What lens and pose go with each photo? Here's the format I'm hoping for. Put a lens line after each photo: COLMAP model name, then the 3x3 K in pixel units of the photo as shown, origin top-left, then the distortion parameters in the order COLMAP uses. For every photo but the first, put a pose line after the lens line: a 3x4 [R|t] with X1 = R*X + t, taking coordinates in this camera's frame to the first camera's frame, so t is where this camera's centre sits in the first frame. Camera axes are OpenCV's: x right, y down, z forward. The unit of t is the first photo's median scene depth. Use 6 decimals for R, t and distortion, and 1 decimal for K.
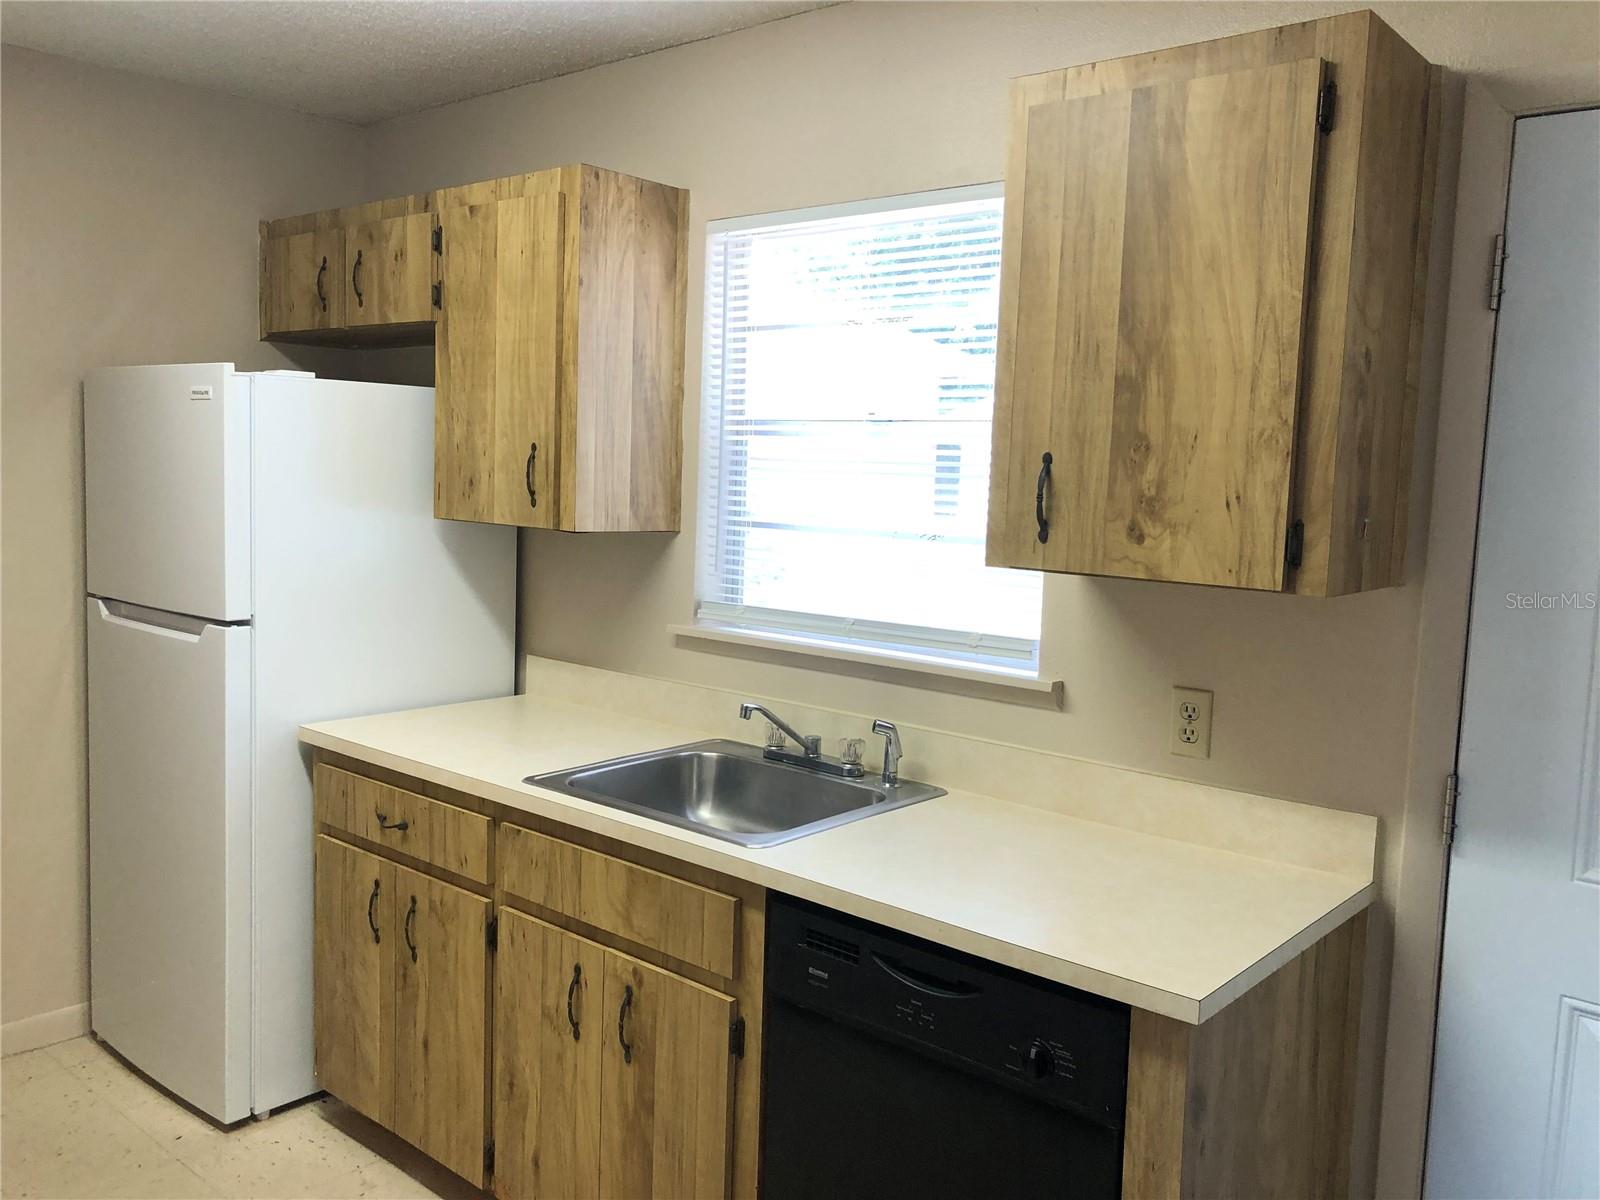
lens RADIAL K [[1306.4, 0, 795.2], [0, 1306.4, 576.3], [0, 0, 1]] dist [0.130984, -0.324248]
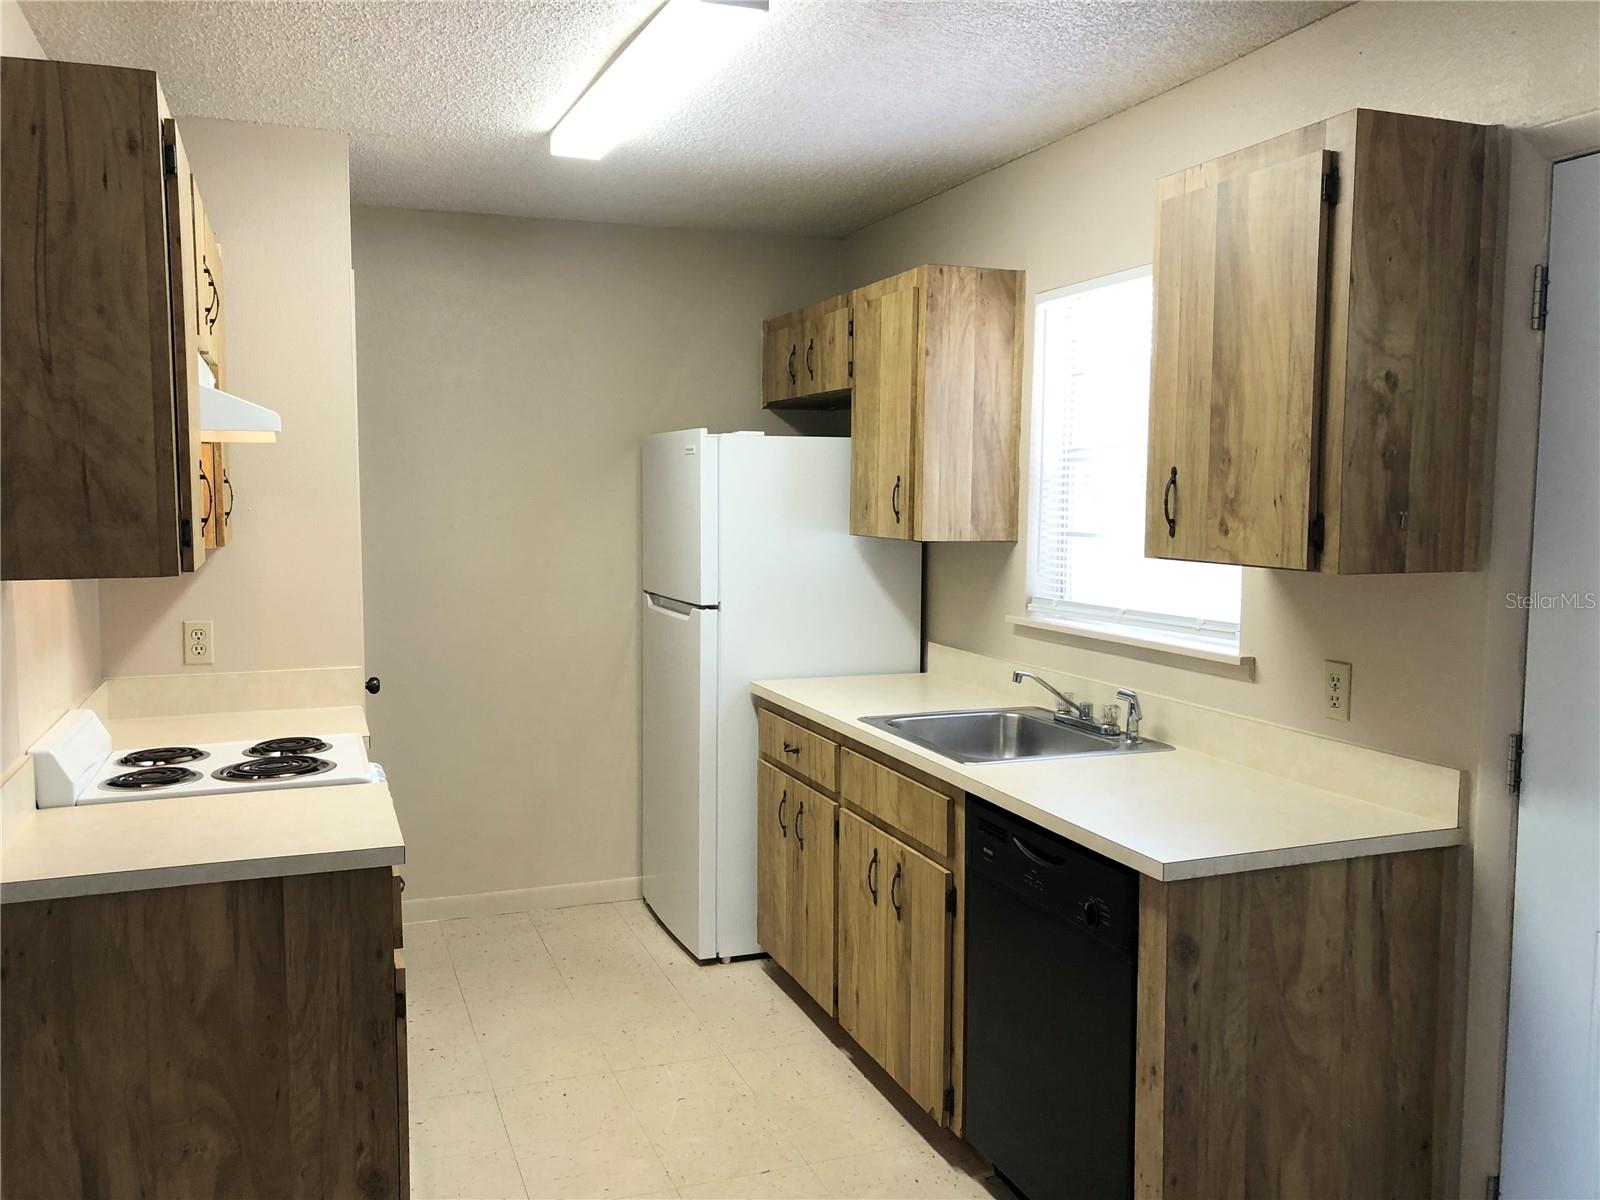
lens RADIAL K [[1306.4, 0, 795.2], [0, 1306.4, 576.3], [0, 0, 1]] dist [0.130984, -0.324248]
pose [[0.879670, 0.001331, -0.475583, 0.386710], [-0.014488, 0.999607, -0.024000, 0.039112], [0.475364, 0.028003, 0.879344, -0.242683]]
